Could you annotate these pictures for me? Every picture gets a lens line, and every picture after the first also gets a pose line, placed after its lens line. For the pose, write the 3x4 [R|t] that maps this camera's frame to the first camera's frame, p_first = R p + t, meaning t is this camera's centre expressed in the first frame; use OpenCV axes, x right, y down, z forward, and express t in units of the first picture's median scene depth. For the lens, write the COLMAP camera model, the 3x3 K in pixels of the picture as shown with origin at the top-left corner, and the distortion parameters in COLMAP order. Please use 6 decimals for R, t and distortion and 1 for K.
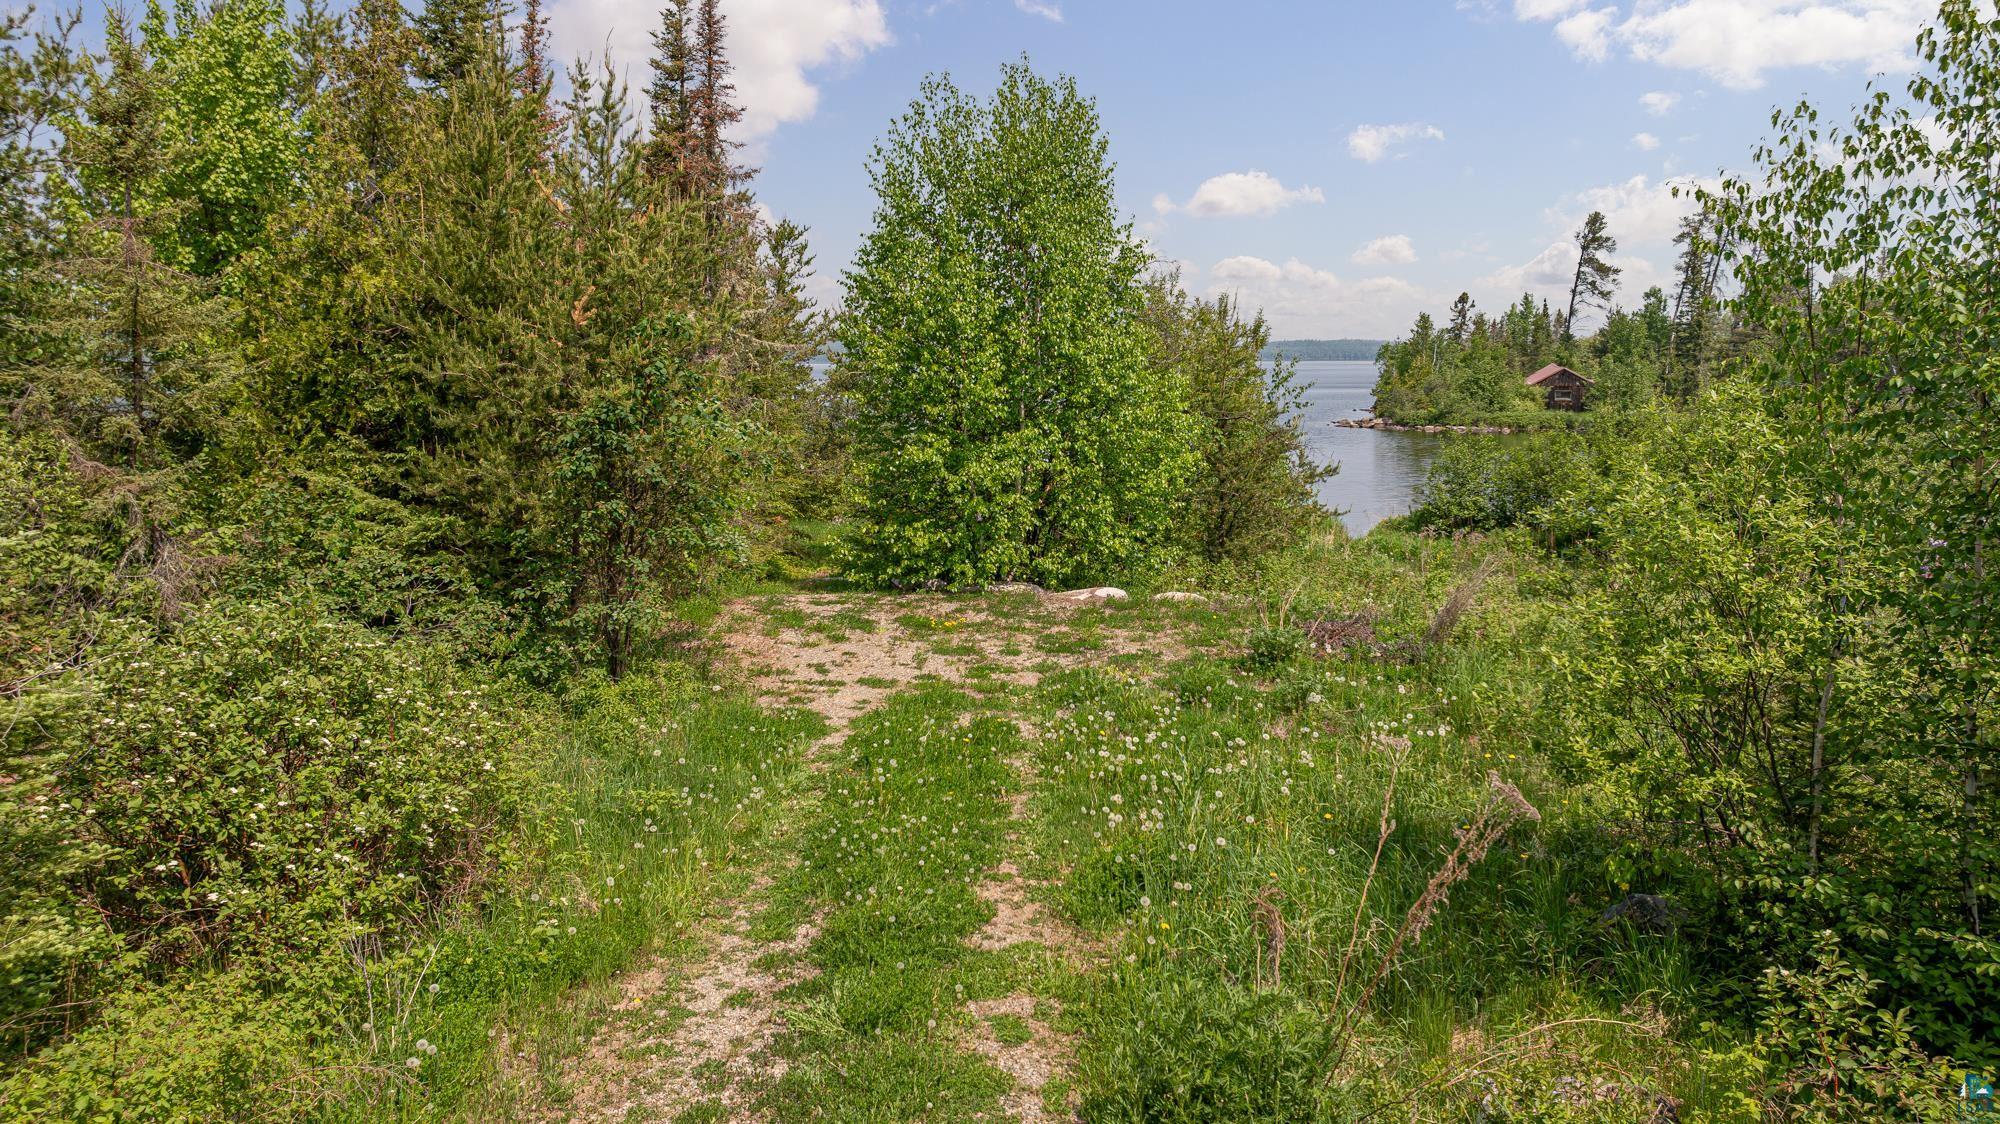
lens RADIAL K [[1385.7, 0, 1007.2], [0, 1385.7, 545.3], [0, 0, 1]] dist [-0.028229, 0.026321]
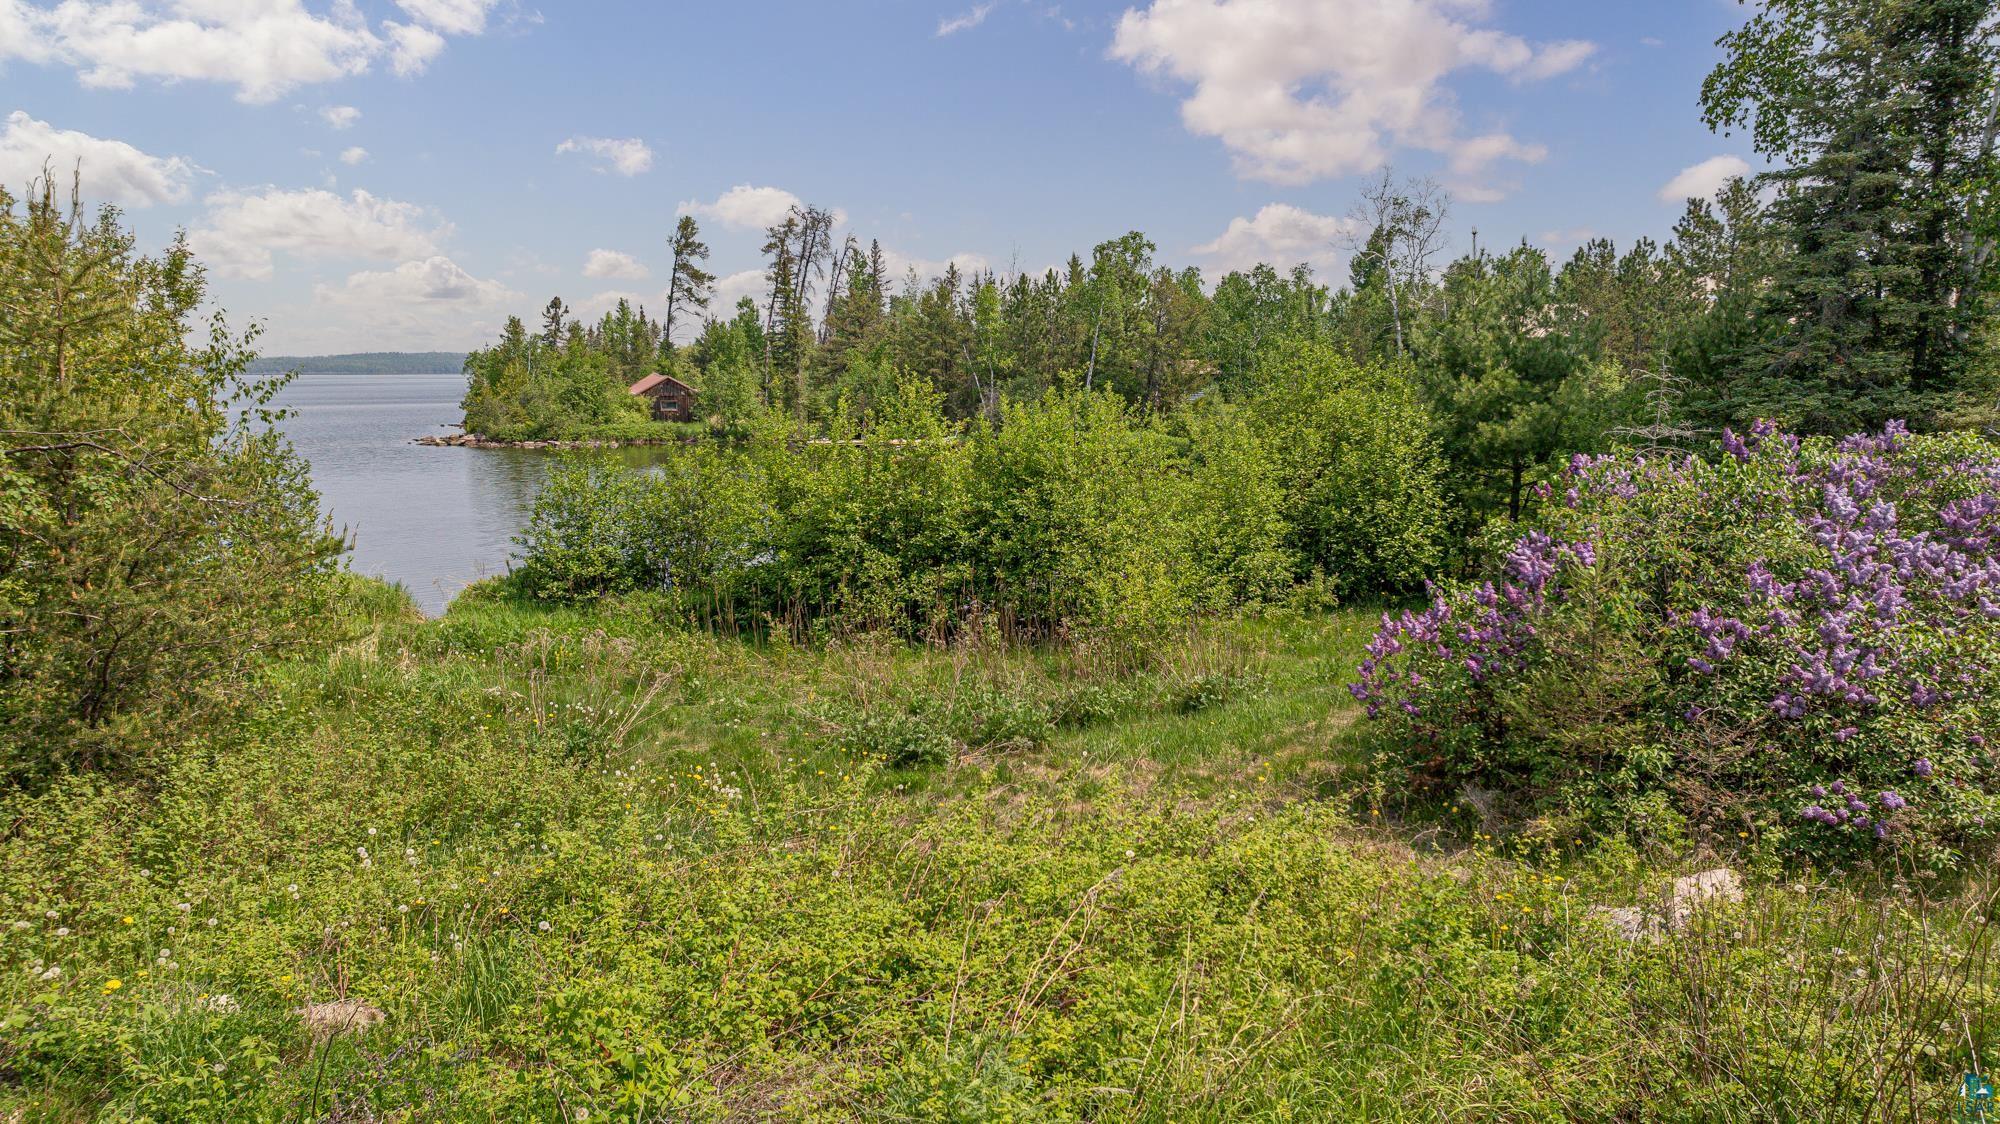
lens RADIAL K [[1385.7, 0, 1011.8], [0, 1385.7, 551.6], [0, 0, 1]] dist [-0.028229, 0.026321]
pose [[0.807459, -0.068756, 0.585903, 0.026706], [0.071832, 0.997254, 0.018034, -0.008216], [-0.585534, 0.027524, 0.810181, 0.086694]]
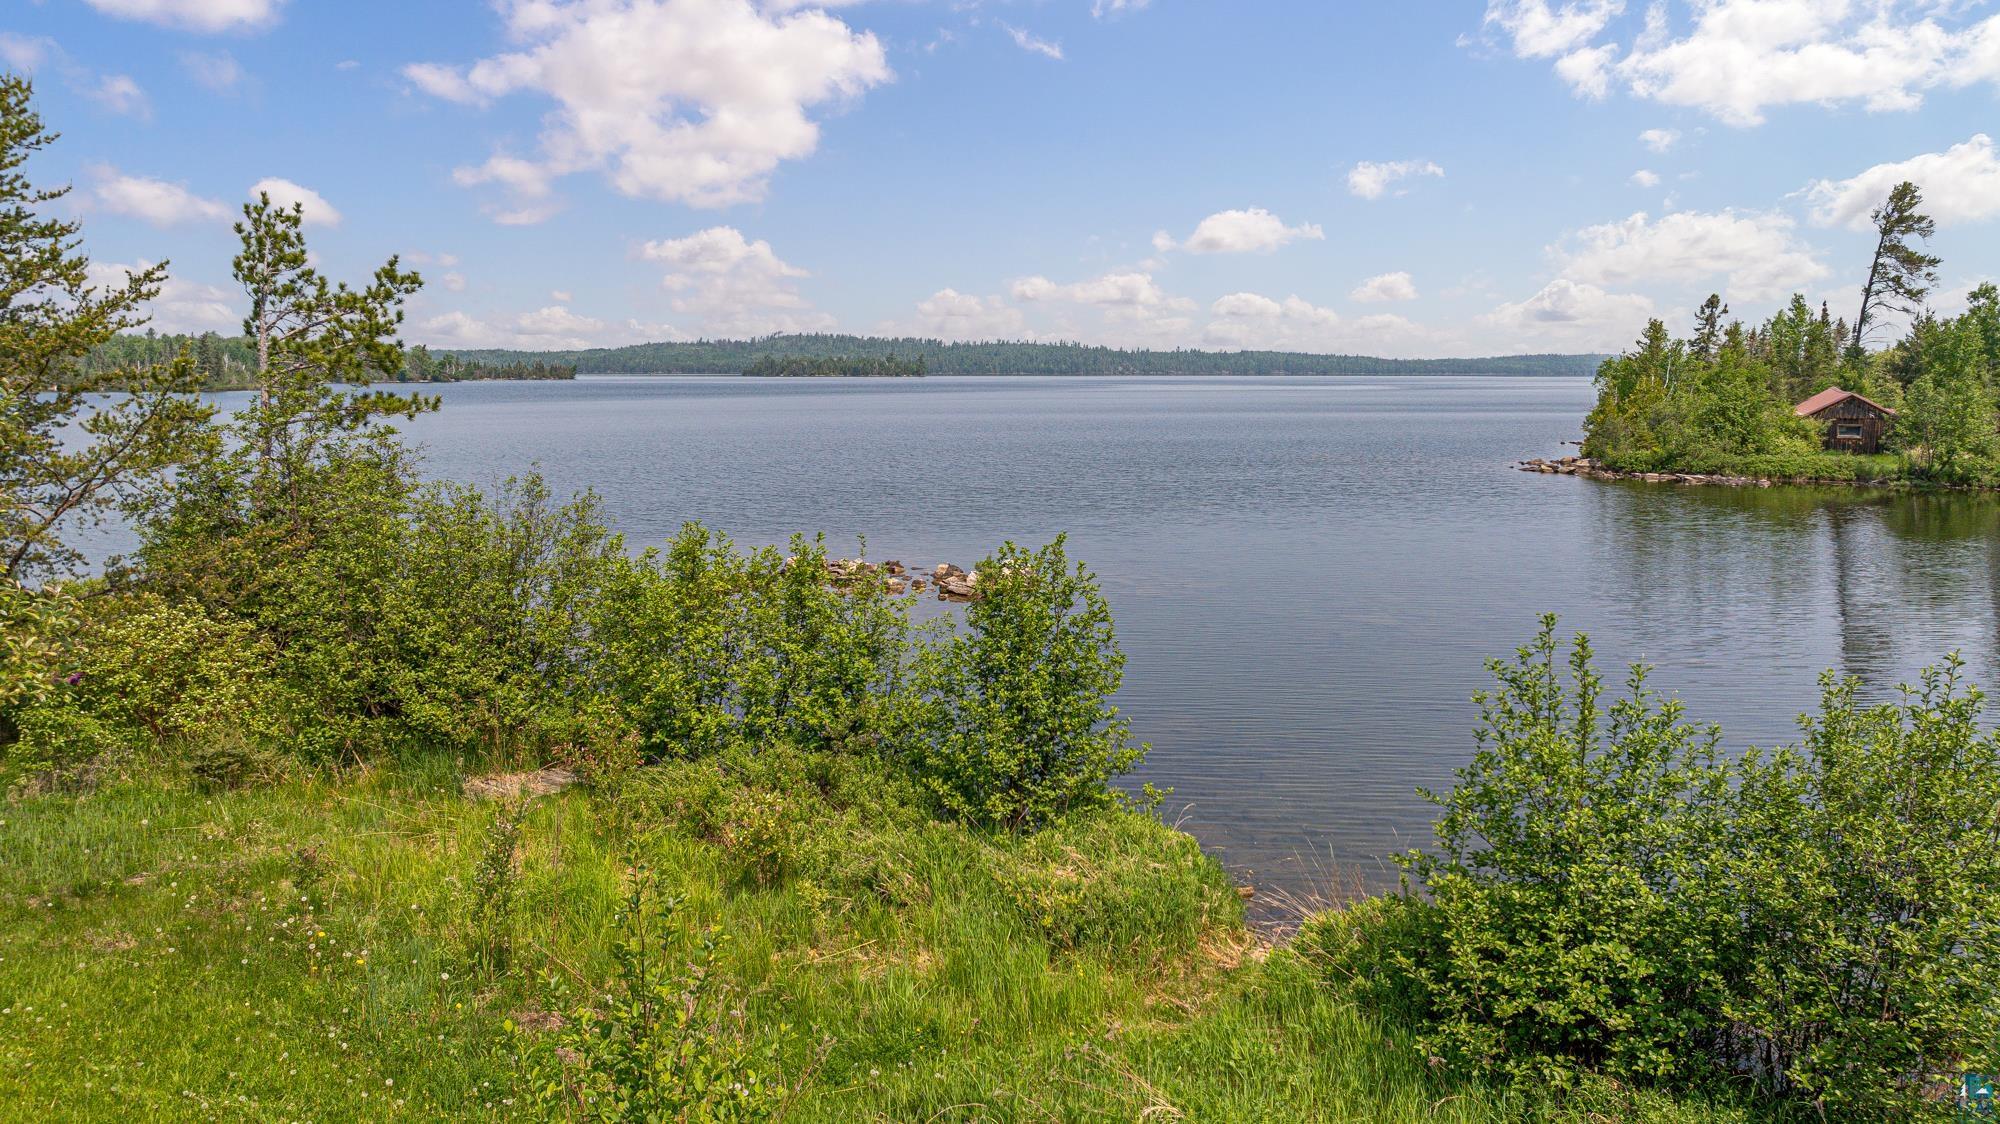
lens RADIAL K [[1385.7, 0, 1003.5], [0, 1385.7, 571.5], [0, 0, 1]] dist [-0.028229, 0.026321]
pose [[0.987337, 0.027922, -0.156160, 0.069876], [-0.026357, 0.999580, 0.012082, -0.028875], [0.156432, -0.007813, 0.987658, 0.192369]]
